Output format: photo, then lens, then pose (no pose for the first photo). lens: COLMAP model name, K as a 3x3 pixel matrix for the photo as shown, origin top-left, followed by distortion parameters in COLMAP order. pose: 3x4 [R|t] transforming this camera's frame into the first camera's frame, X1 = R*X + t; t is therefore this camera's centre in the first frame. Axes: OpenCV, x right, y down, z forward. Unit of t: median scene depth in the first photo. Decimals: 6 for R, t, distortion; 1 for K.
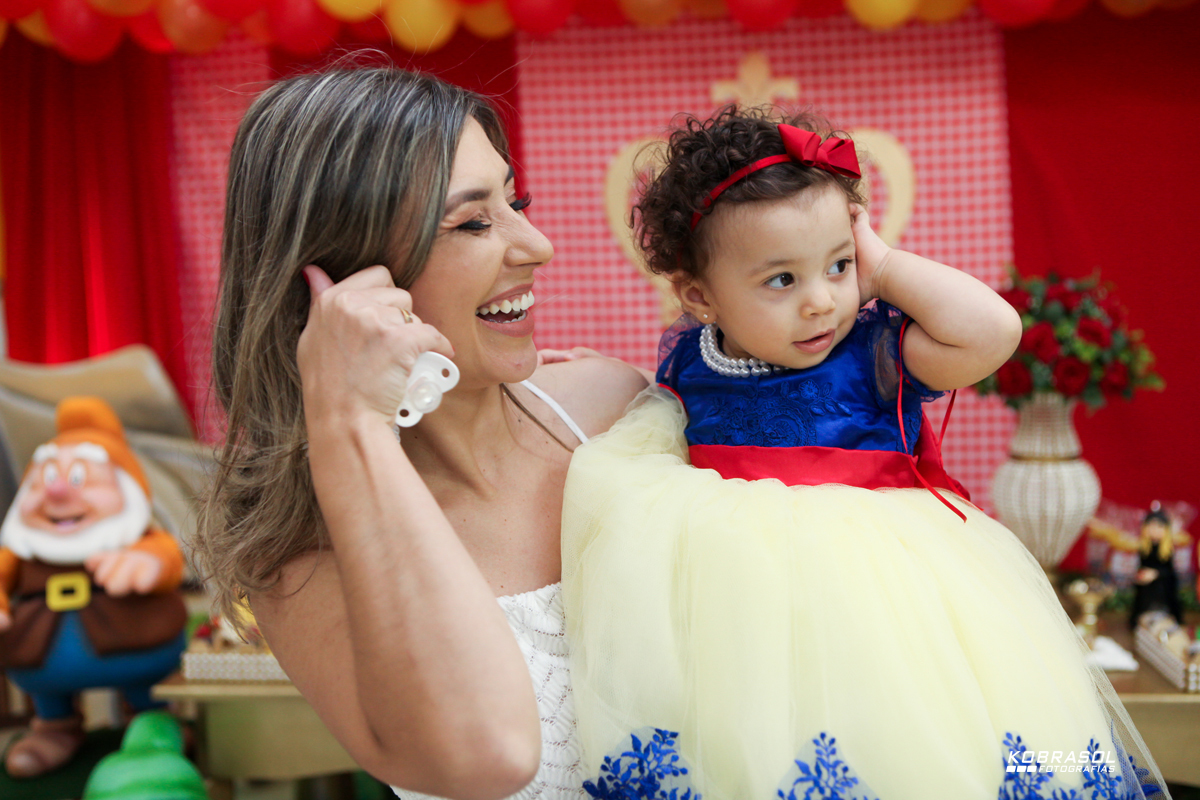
lens RADIAL K [[1314.5, 0, 600.0], [0, 1314.5, 400.0], [0, 0, 1]] dist [-0.042289, 0.058165]
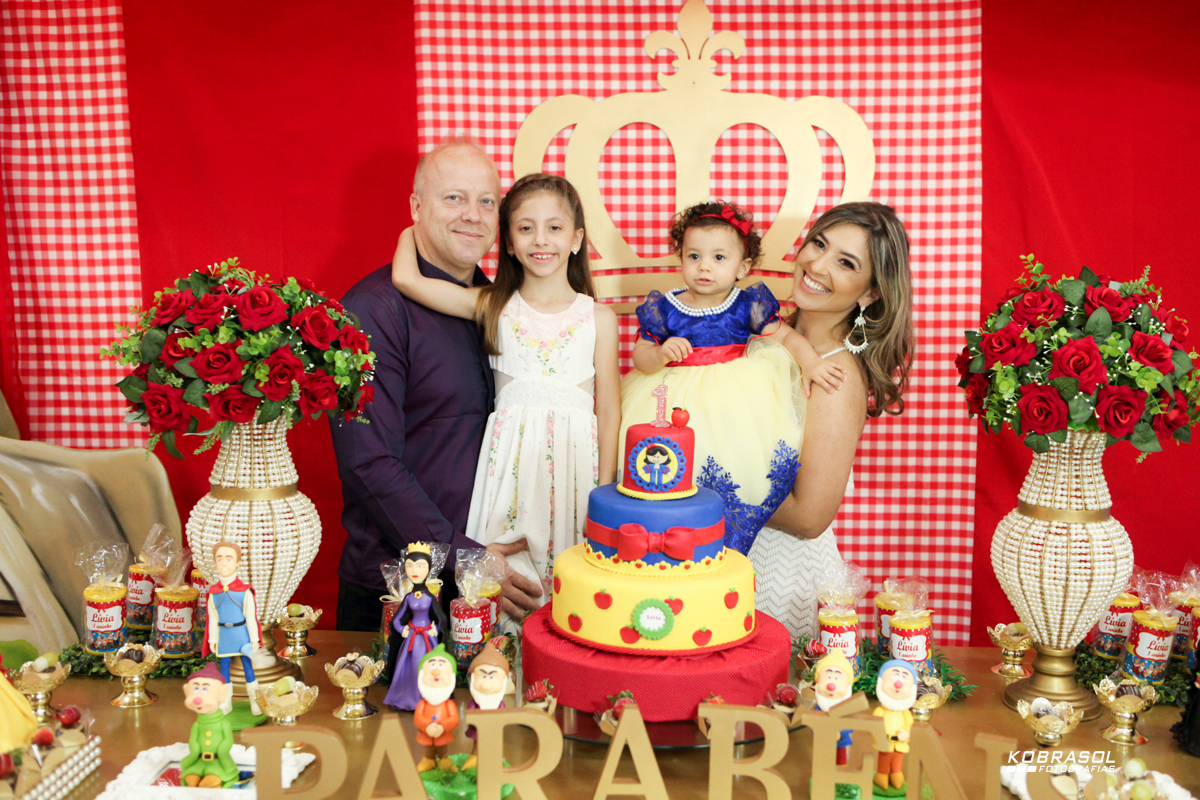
lens RADIAL K [[1169.4, 0, 600.0], [0, 1169.4, 400.0], [0, 0, 1]] dist [-0.097447, 0.177083]
pose [[0.997695, 0.030807, 0.060460, 0.025934], [-0.032201, 0.999234, 0.022218, -0.027694], [-0.059729, -0.024114, 0.997923, 0.347211]]
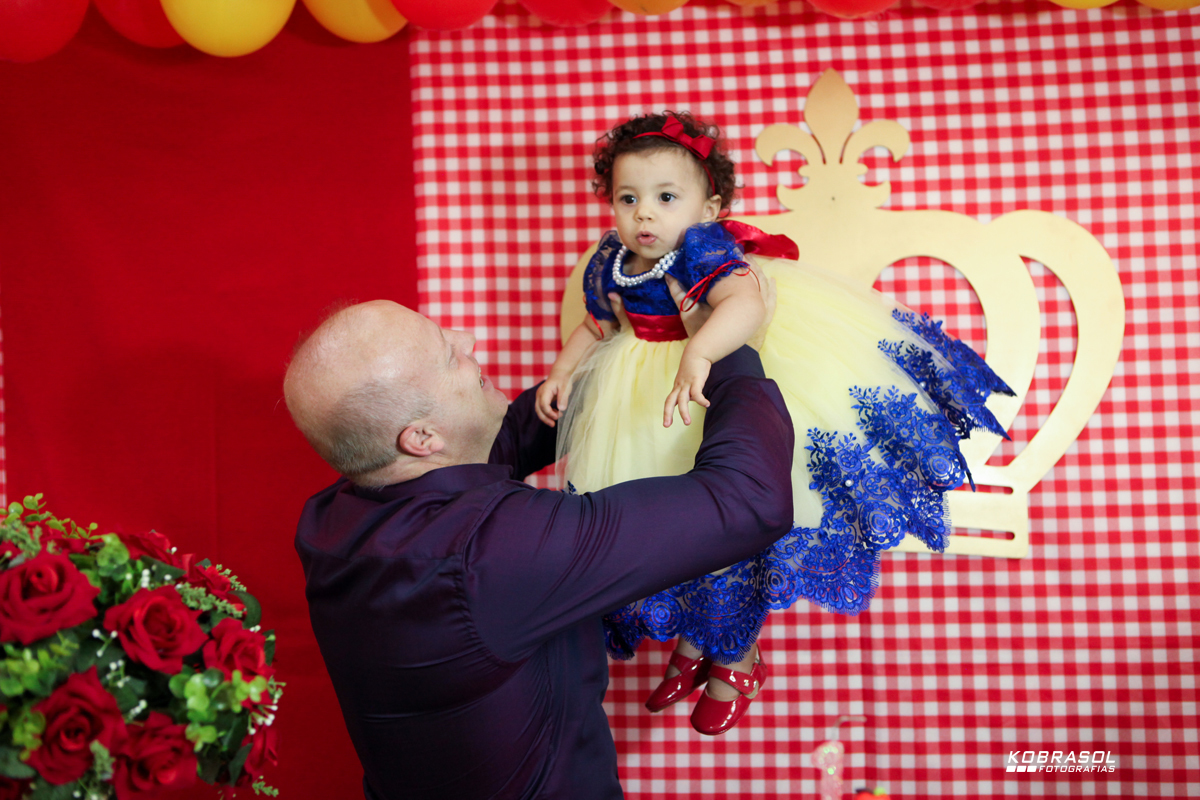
lens RADIAL K [[1386.5, 0, 600.0], [0, 1386.5, 400.0], [0, 0, 1]] dist [-0.057542, 0.158268]
pose [[0.999818, 0.013735, -0.013210, 0.039872], [-0.015396, 0.990700, -0.135188, -0.063401], [0.011230, 0.135367, 0.990732, 0.605474]]
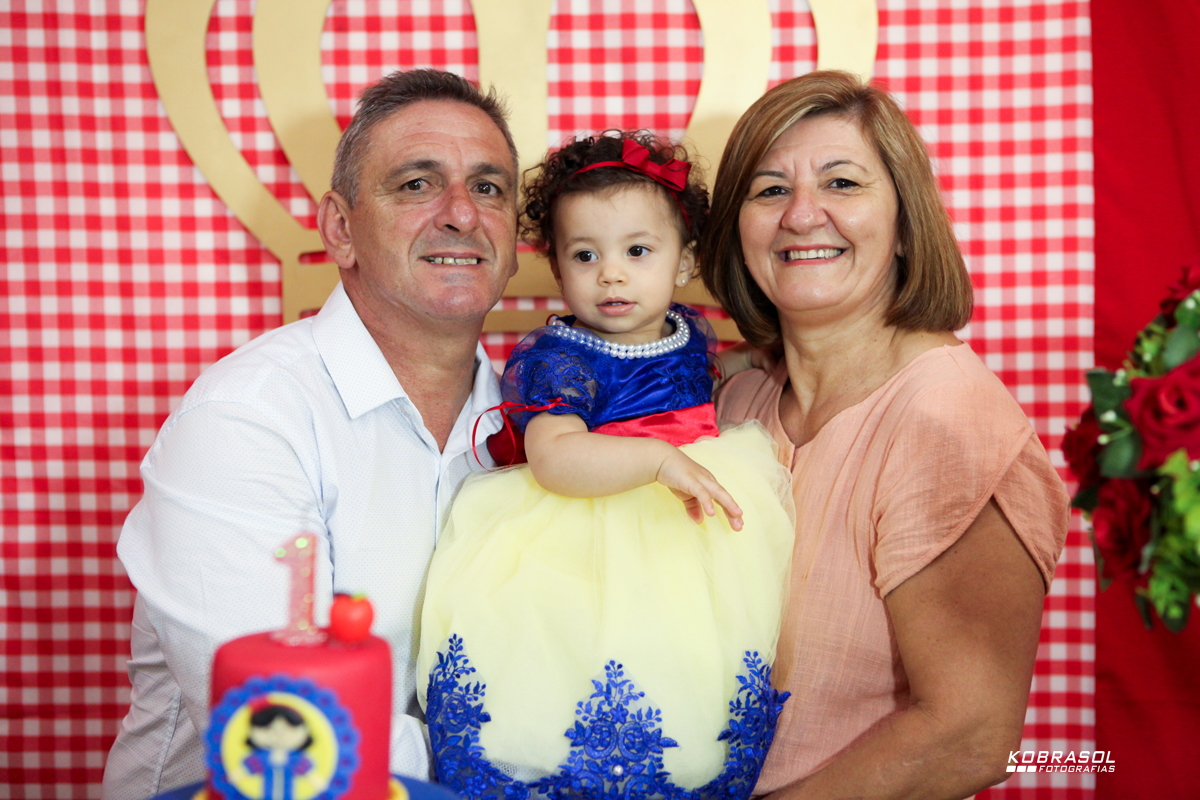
lens RADIAL K [[1754.8, 0, 605.0], [0, 1754.8, 400.1], [0, 0, 1]] dist [0.041551, 0.020801]
pose [[0.992852, 0.012483, 0.118697, 0.118678], [-0.011122, 0.999865, -0.012118, -0.046883], [-0.118833, 0.010711, 0.992857, 0.617879]]
